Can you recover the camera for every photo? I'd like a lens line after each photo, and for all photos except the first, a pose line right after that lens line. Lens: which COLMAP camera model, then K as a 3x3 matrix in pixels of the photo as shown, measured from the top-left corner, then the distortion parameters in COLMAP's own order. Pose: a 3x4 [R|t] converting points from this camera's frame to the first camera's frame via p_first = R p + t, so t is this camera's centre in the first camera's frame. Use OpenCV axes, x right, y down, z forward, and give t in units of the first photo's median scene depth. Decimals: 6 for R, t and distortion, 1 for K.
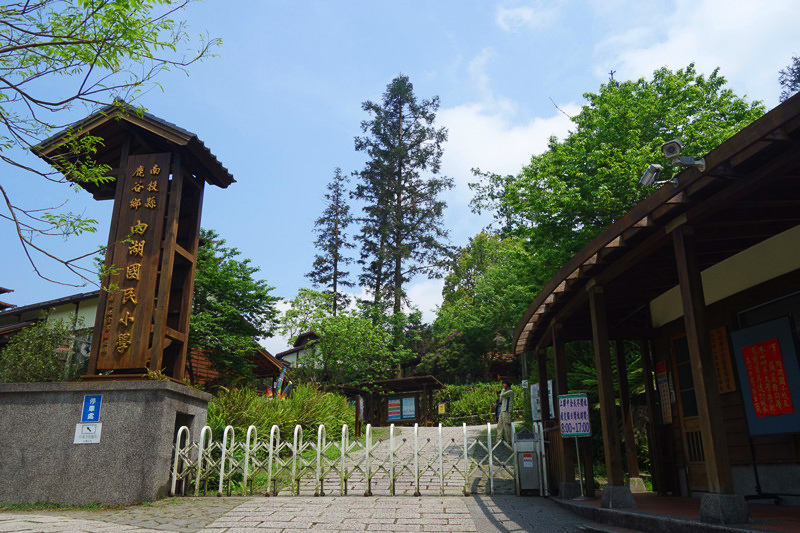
lens RADIAL K [[636.3, 0, 400.2], [0, 636.3, 268.7], [0, 0, 1]] dist [-0.000662, -0.007094]
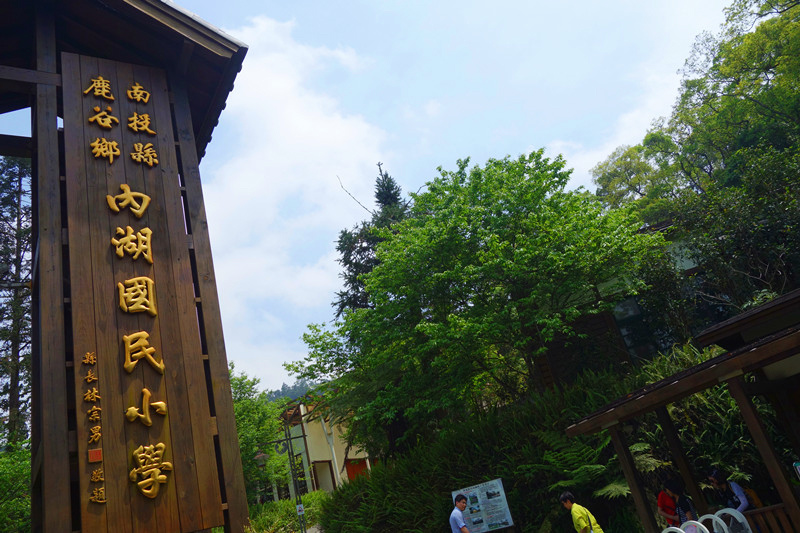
lens RADIAL K [[636.3, 0, 399.5], [0, 636.3, 263.0], [0, 0, 1]] dist [-0.000662, -0.007094]
pose [[0.768497, 0.083045, 0.634441, -0.555264], [0.049009, 0.980989, -0.187772, 0.071355], [-0.637974, 0.175395, 0.749817, 0.572630]]
